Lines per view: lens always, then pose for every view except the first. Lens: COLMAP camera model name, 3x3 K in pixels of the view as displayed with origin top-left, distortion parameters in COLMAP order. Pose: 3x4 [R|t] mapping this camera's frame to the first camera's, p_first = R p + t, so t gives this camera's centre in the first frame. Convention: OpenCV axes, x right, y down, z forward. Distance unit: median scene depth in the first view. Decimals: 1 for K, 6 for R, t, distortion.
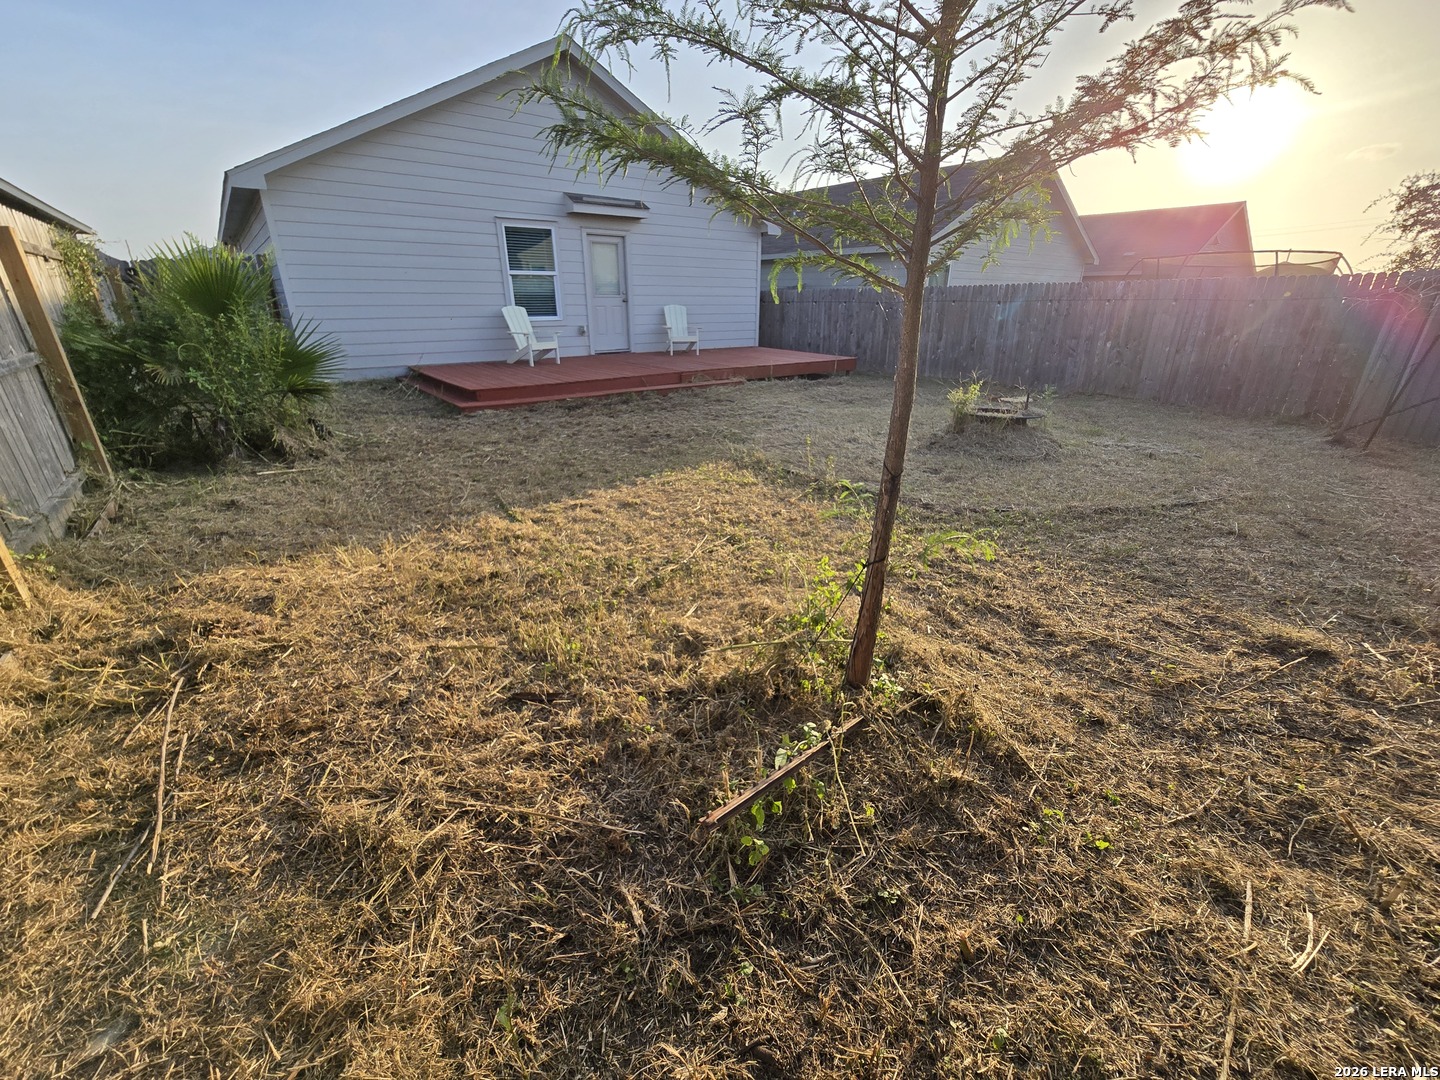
lens RADIAL K [[599.4, 0, 720.4], [0, 599.4, 551.4], [0, 0, 1]] dist [-0.004707, -0.000120]
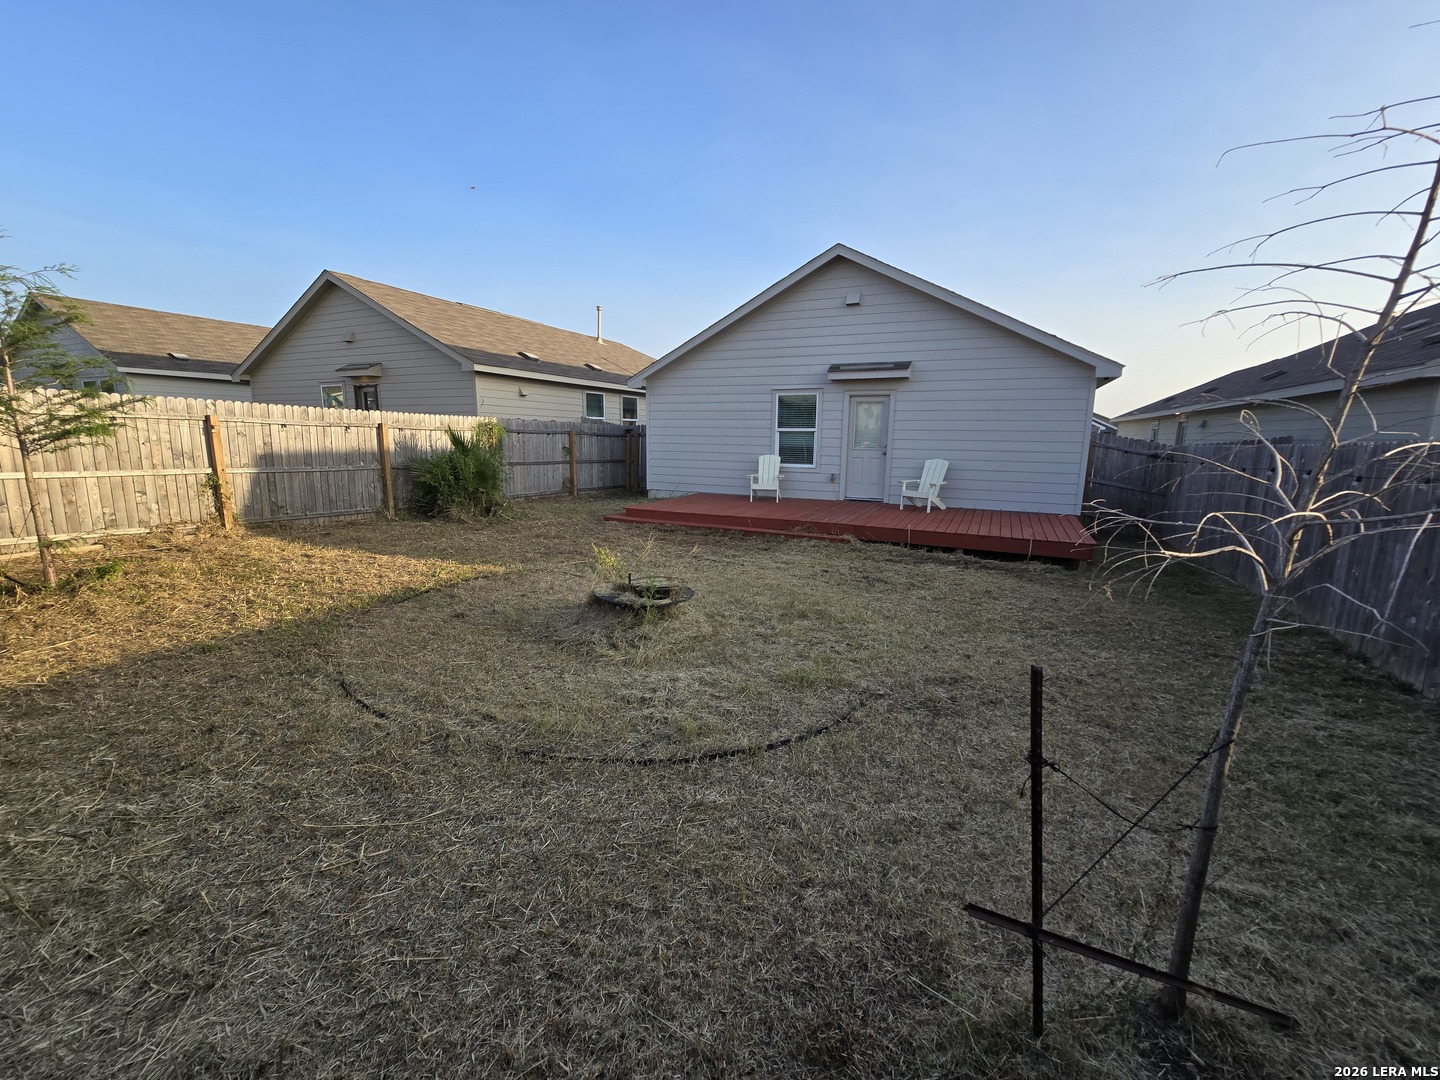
lens RADIAL K [[599.4, 0, 721.7], [0, 599.4, 541.7], [0, 0, 1]] dist [-0.004707, -0.000120]
pose [[0.416387, 0.158739, -0.895223, 0.712176], [-0.369123, 0.929355, -0.006896, -0.189622], [0.830885, 0.333319, 0.445565, 0.408552]]
